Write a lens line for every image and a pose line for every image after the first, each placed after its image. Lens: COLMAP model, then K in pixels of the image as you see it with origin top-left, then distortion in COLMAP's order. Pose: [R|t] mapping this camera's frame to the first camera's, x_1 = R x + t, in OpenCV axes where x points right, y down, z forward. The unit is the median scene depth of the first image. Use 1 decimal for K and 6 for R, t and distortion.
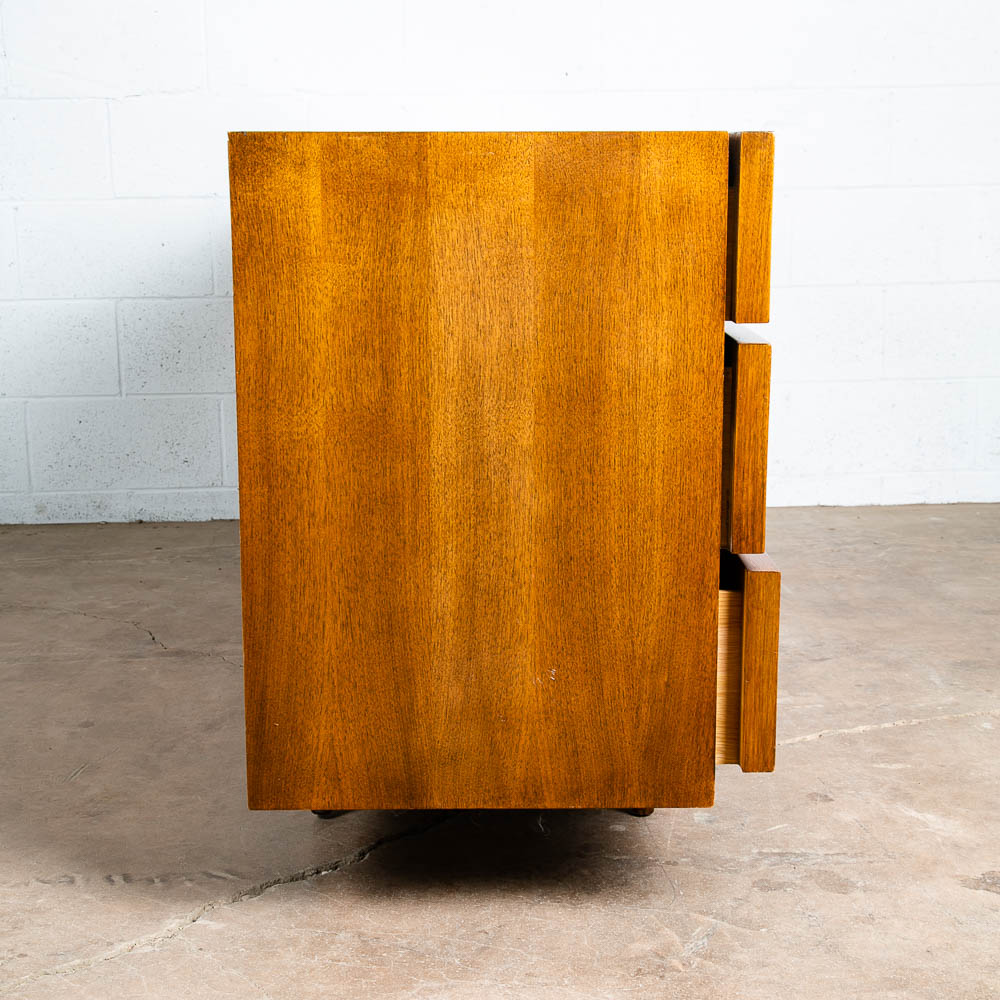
lens RADIAL K [[1716.6, 0, 500.5], [0, 1716.6, 500.5], [0, 0, 1]] dist [0.070108, 0.000000]
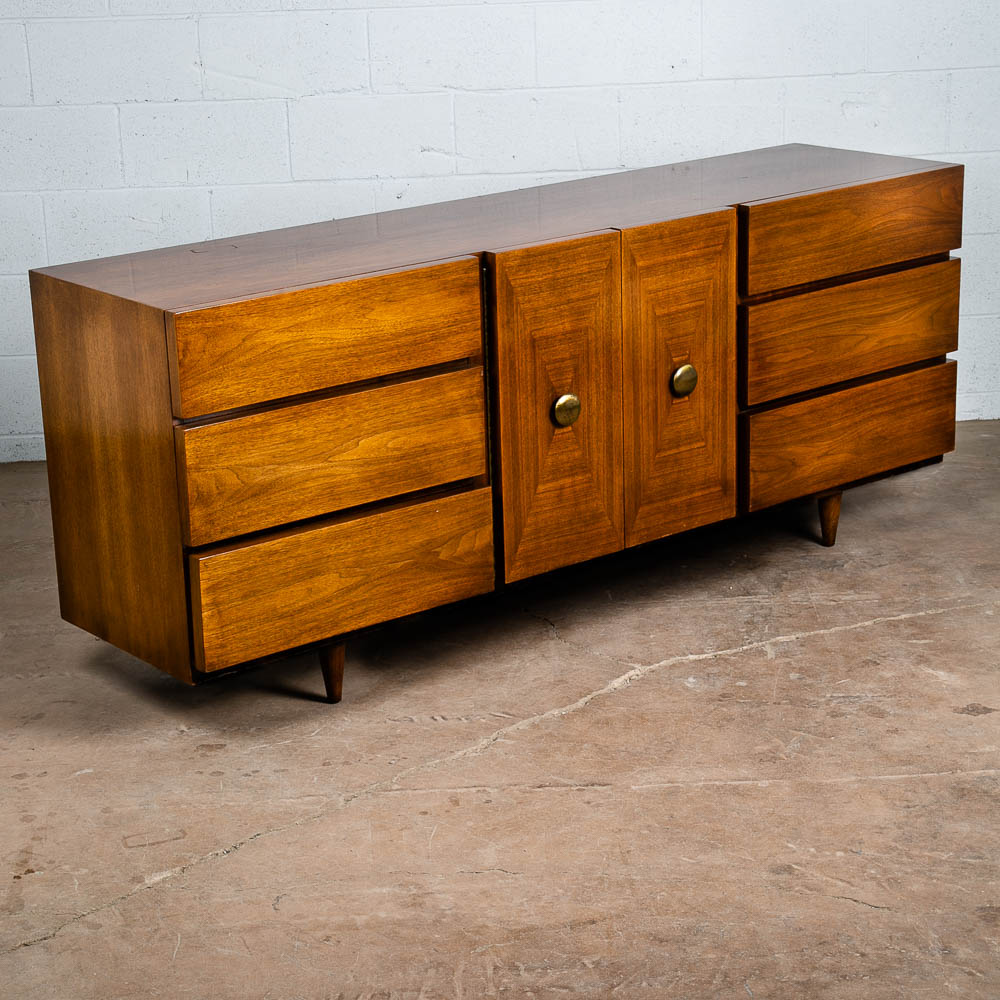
lens RADIAL K [[2327.6, 0, 508.4], [0, 2327.6, 534.3], [0, 0, 1]] dist [0.141148, 0.000000]
pose [[0.999804, -0.019711, 0.001815, -0.132149], [0.019421, 0.994520, 0.102732, -0.152808], [-0.003830, -0.102676, 0.994707, -0.999762]]
